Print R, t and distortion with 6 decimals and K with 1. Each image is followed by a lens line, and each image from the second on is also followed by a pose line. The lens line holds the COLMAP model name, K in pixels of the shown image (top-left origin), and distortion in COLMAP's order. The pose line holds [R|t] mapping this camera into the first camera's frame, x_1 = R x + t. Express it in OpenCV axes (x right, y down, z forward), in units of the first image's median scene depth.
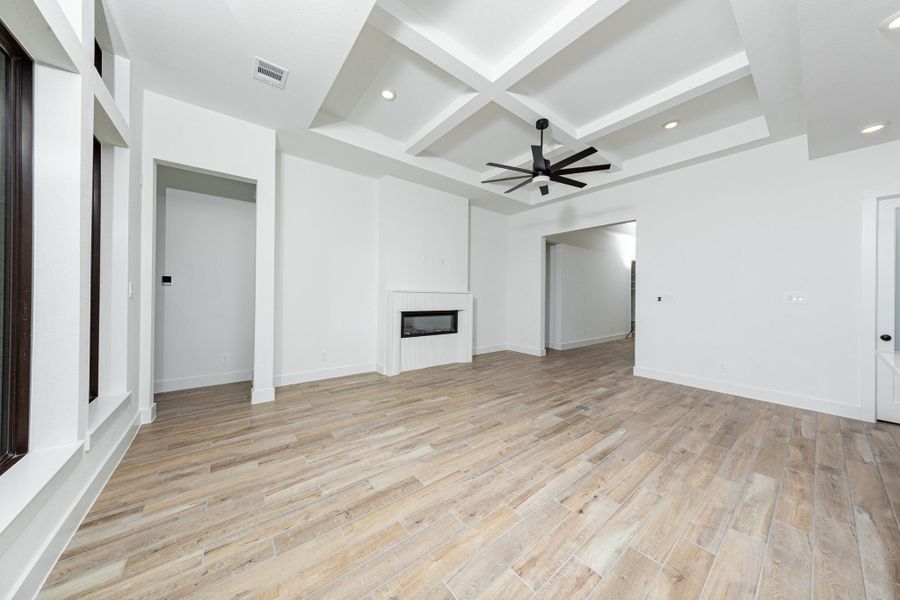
lens RADIAL K [[286.0, 0, 455.4], [0, 286.0, 298.1], [0, 0, 1]] dist [-0.002320, -0.000036]
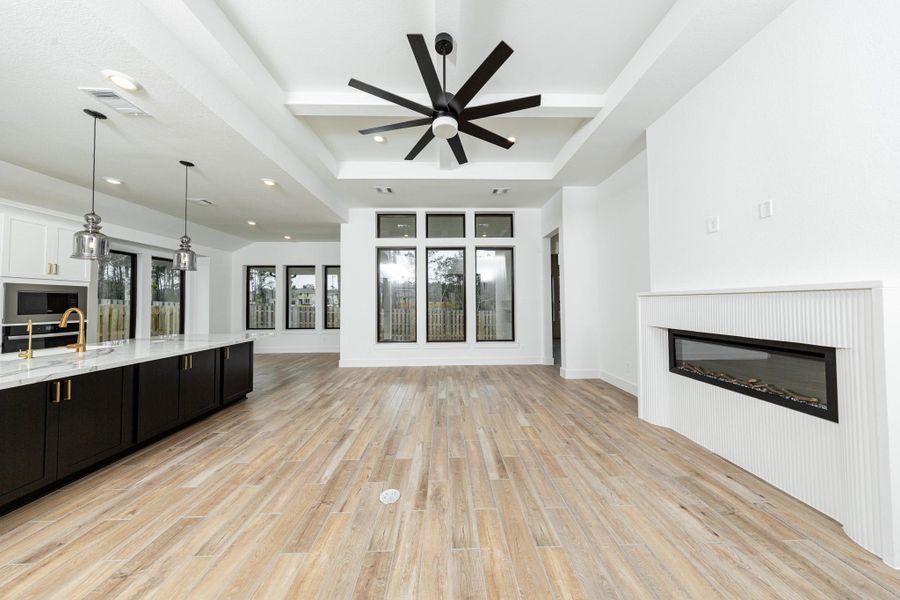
lens RADIAL K [[286.0, 0, 454.6], [0, 286.0, 298.1], [0, 0, 1]] dist [-0.002320, -0.000036]
pose [[-0.601812, -0.019090, -0.798410, 0.813905], [-0.004316, 0.999777, -0.020652, -0.003881], [0.798626, -0.008982, -0.601760, 1.420286]]
